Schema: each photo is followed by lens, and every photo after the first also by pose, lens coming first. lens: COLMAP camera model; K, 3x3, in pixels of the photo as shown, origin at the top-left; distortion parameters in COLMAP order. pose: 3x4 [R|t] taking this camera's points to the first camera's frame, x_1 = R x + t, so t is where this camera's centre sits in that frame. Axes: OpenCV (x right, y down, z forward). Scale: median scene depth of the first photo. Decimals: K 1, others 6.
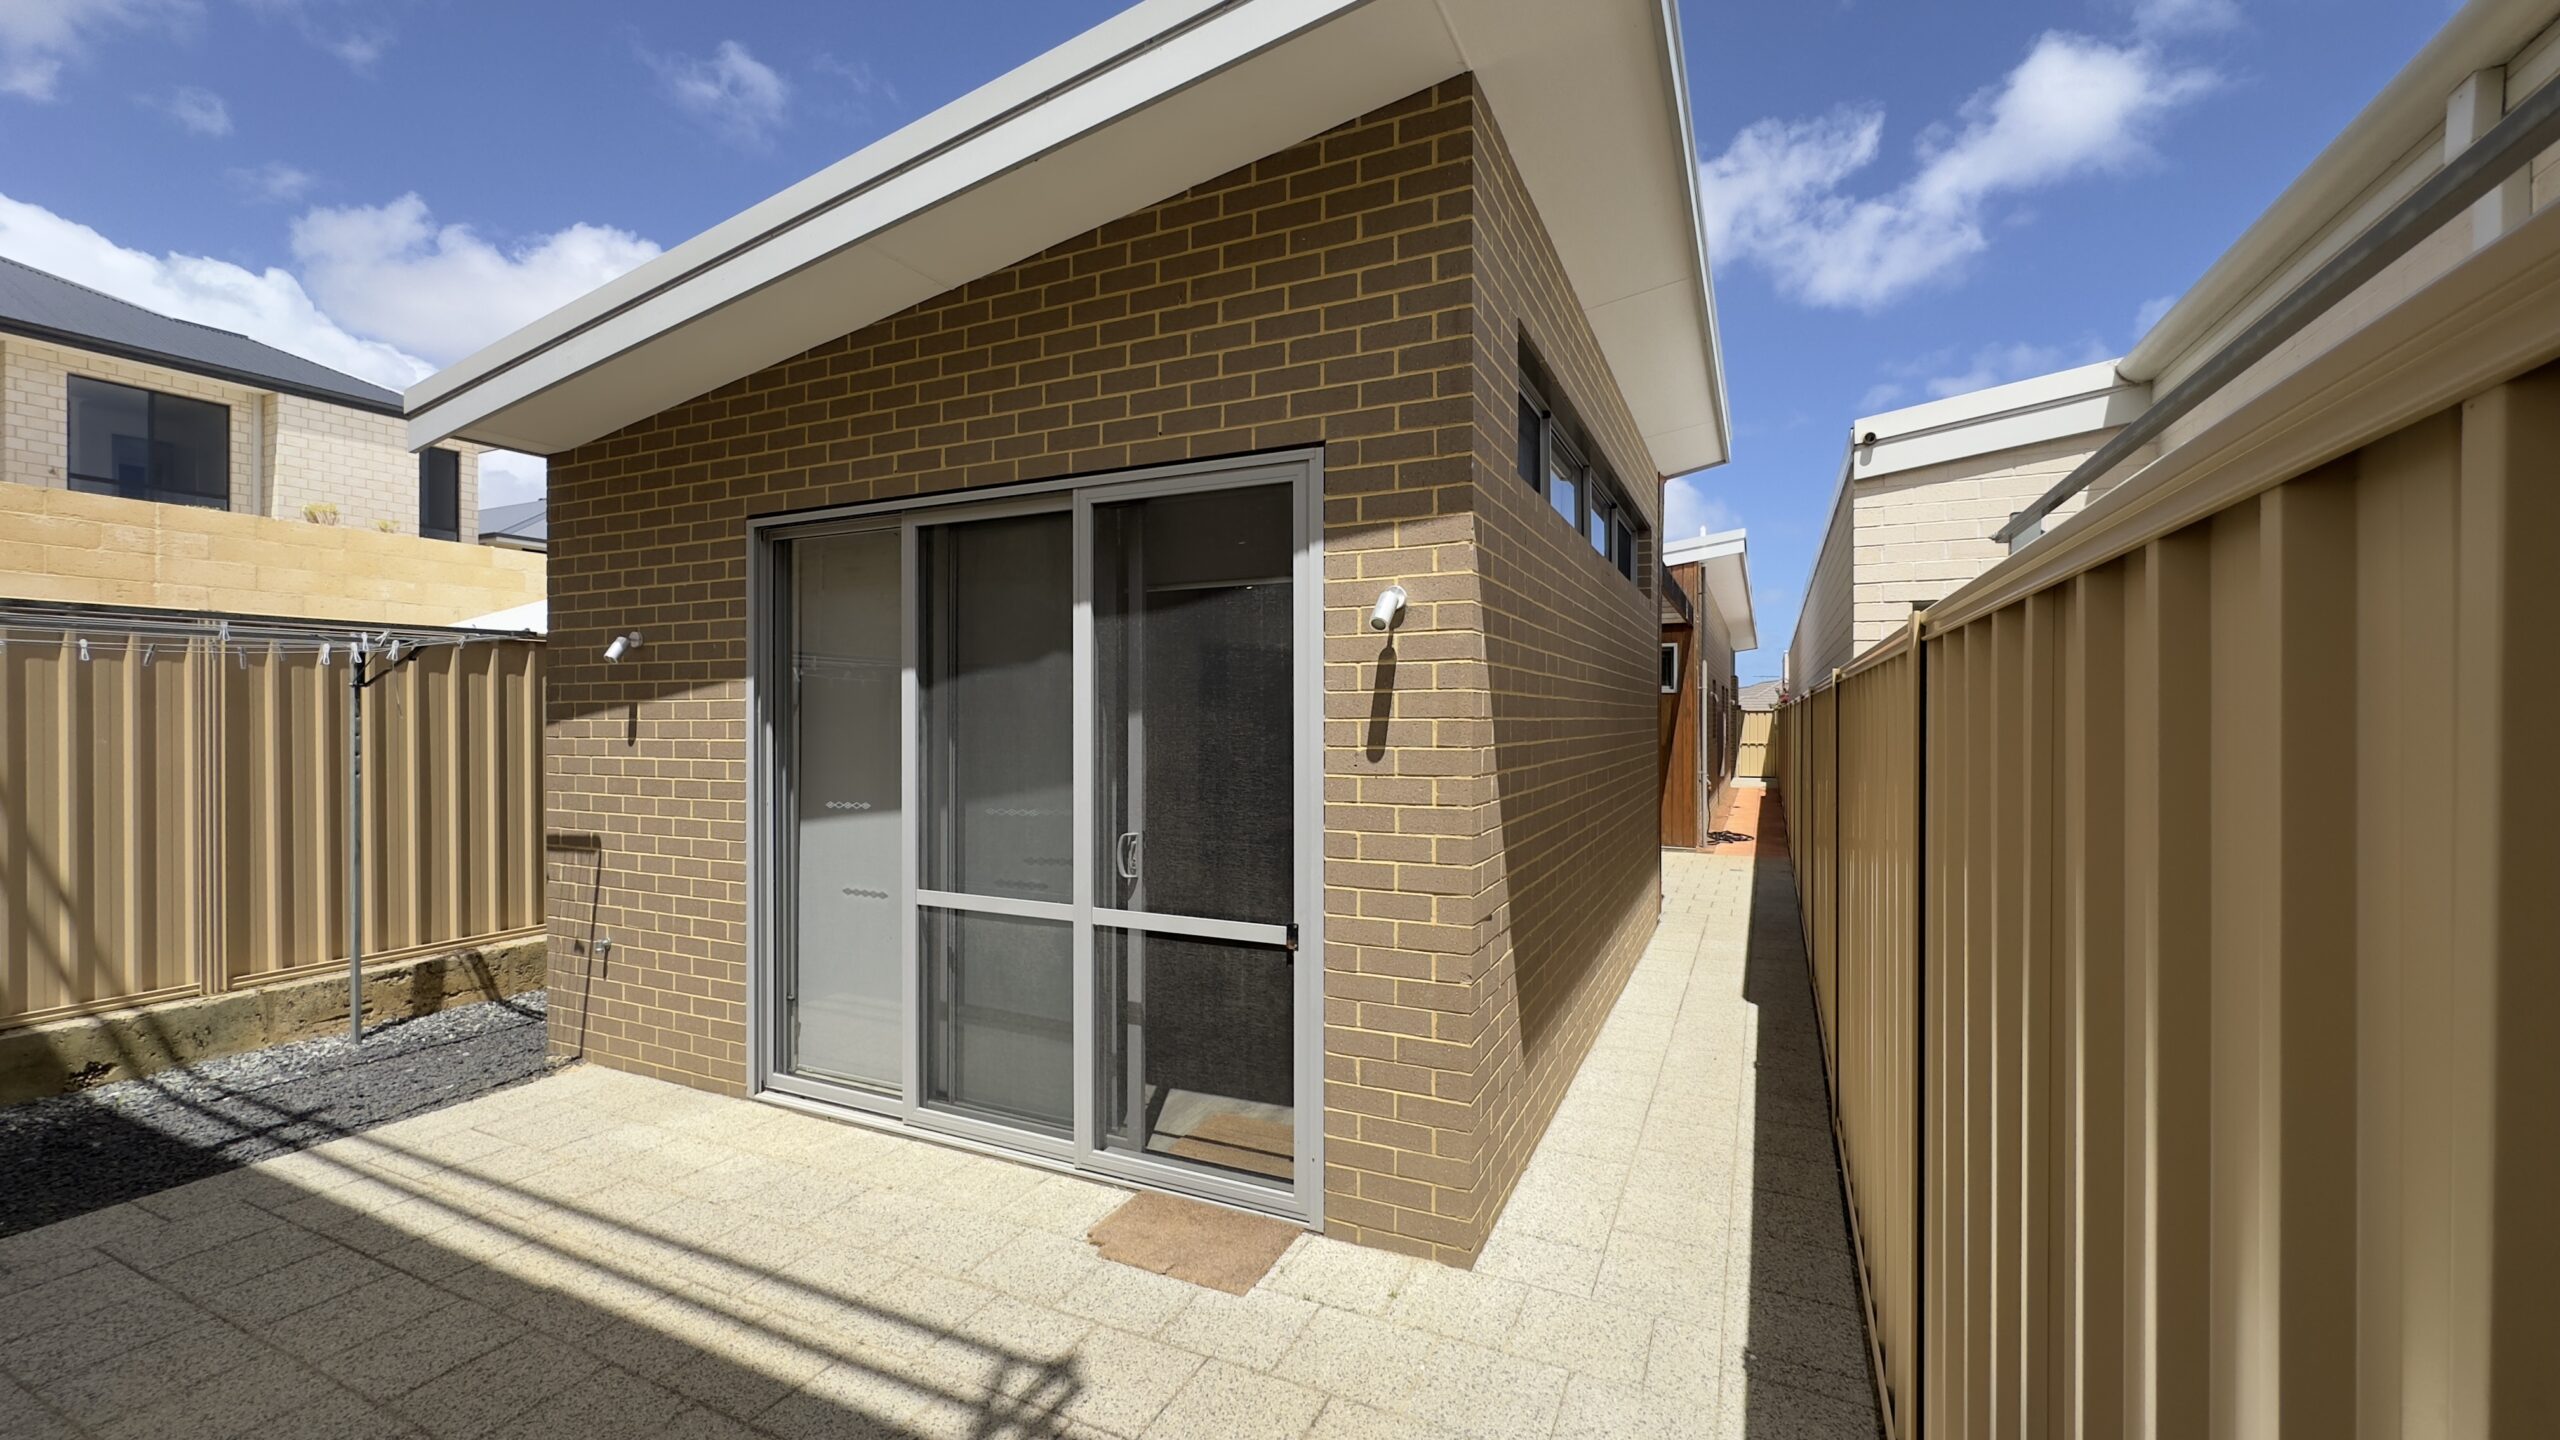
lens RADIAL K [[1020.6, 0, 1284.6], [0, 1020.6, 720.7], [0, 0, 1]] dist [-0.001839, -0.000002]
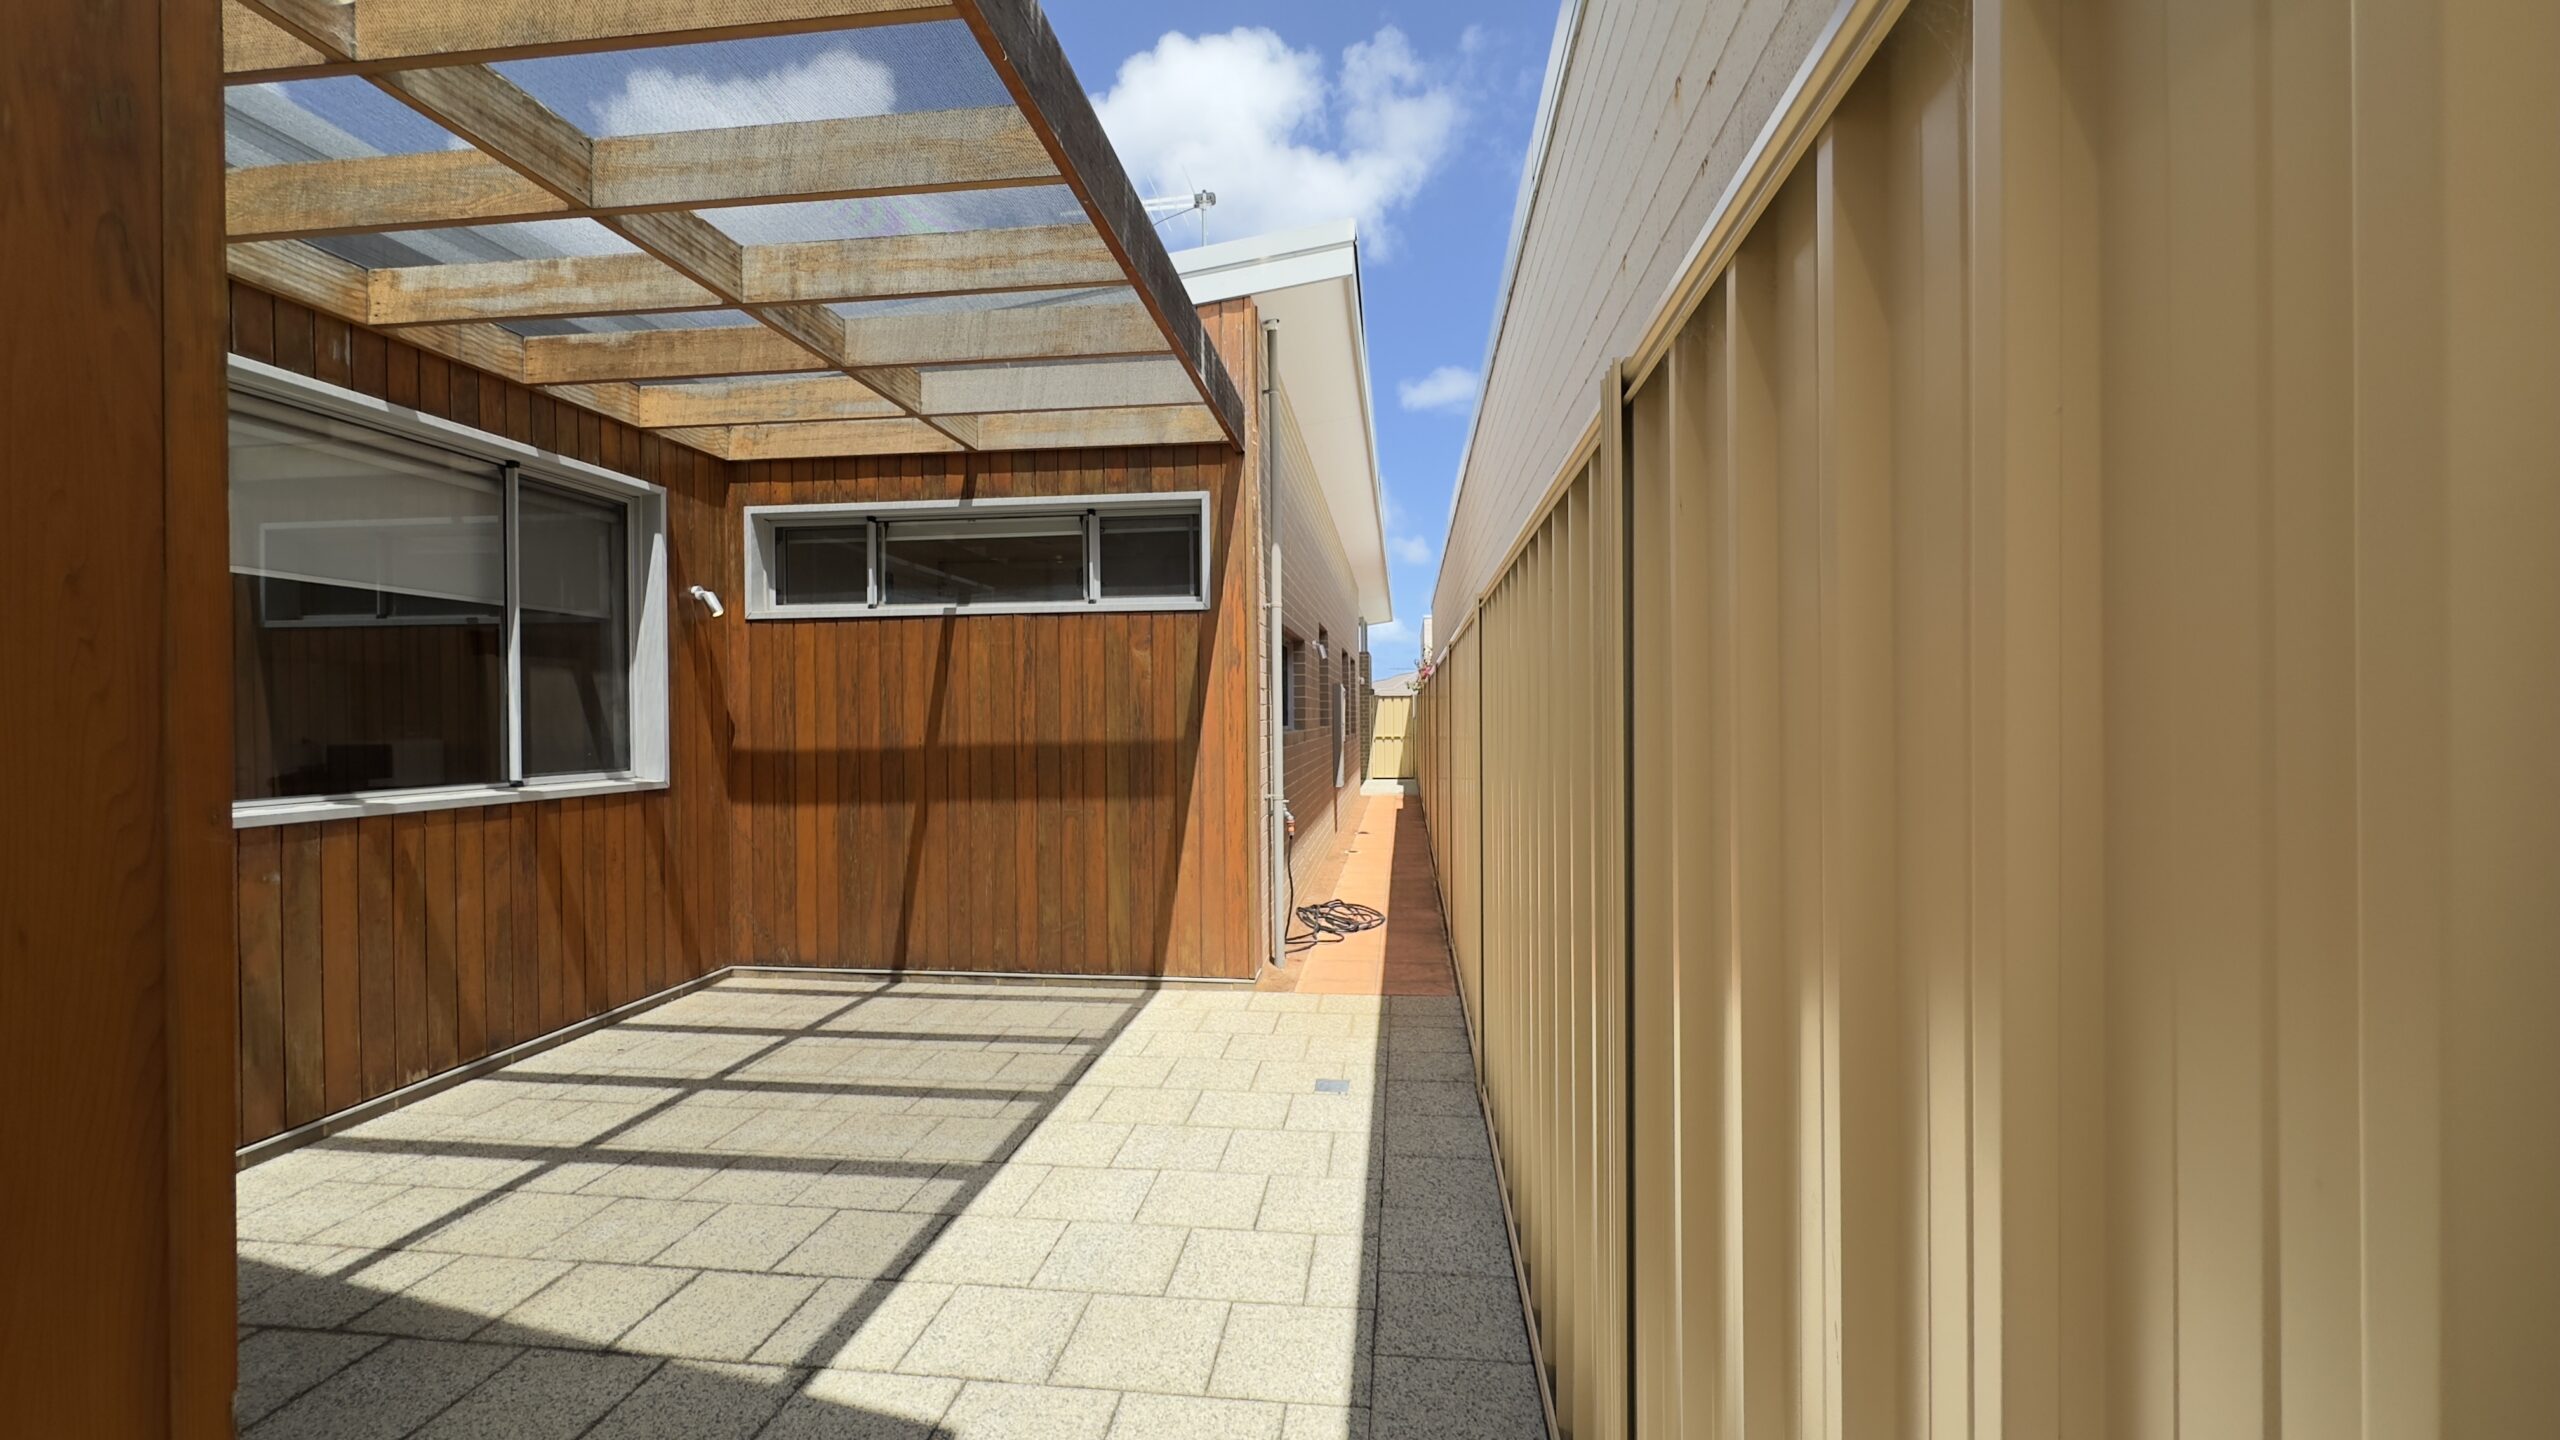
lens RADIAL K [[1020.6, 0, 1281.7], [0, 1020.6, 722.0], [0, 0, 1]] dist [-0.001839, -0.000002]
pose [[0.948395, -0.004711, 0.317057, 0.184780], [0.004098, 0.999988, 0.002601, 0.012266], [-0.317065, -0.001168, 0.948403, 0.391955]]
